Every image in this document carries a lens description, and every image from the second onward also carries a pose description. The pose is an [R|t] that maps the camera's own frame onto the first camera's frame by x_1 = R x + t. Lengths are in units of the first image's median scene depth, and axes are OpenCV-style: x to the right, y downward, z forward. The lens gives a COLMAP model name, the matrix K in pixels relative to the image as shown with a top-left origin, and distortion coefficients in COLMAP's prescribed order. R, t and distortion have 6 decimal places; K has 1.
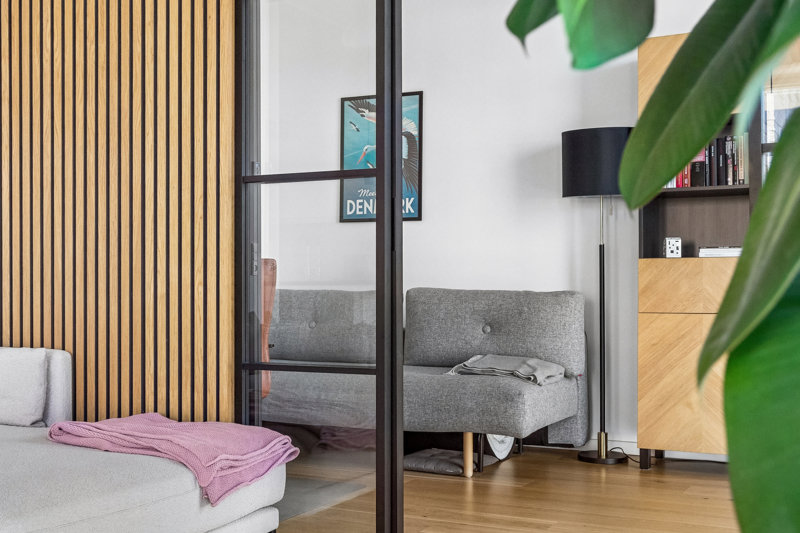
lens RADIAL K [[956.9, 0, 400.0], [0, 956.9, 266.5], [0, 0, 1]] dist [0.009980, -0.000894]
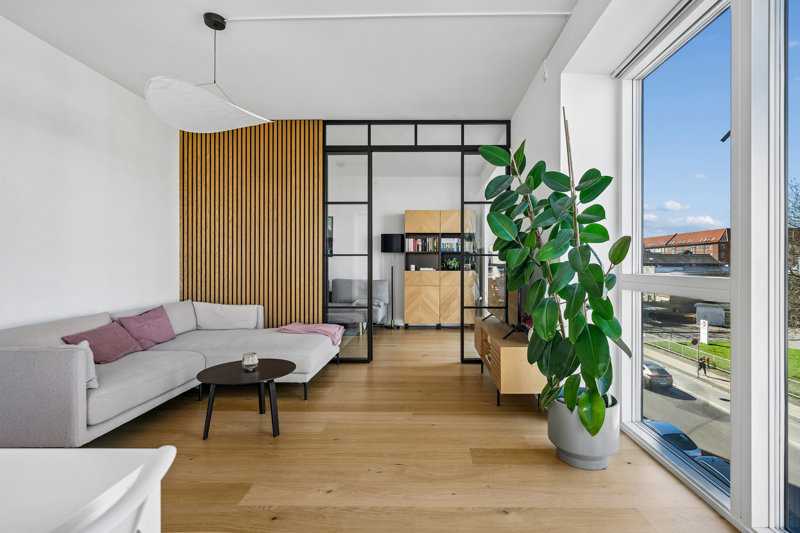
lens RADIAL K [[361.6, 0, 400.0], [0, 361.6, 266.5], [0, 0, 1]] dist [0.001762, 0.000126]
pose [[0.917900, -0.003712, 0.396795, -0.397112], [-0.005438, 0.999745, 0.021933, -0.071733], [-0.396775, -0.022290, 0.917645, -0.306029]]
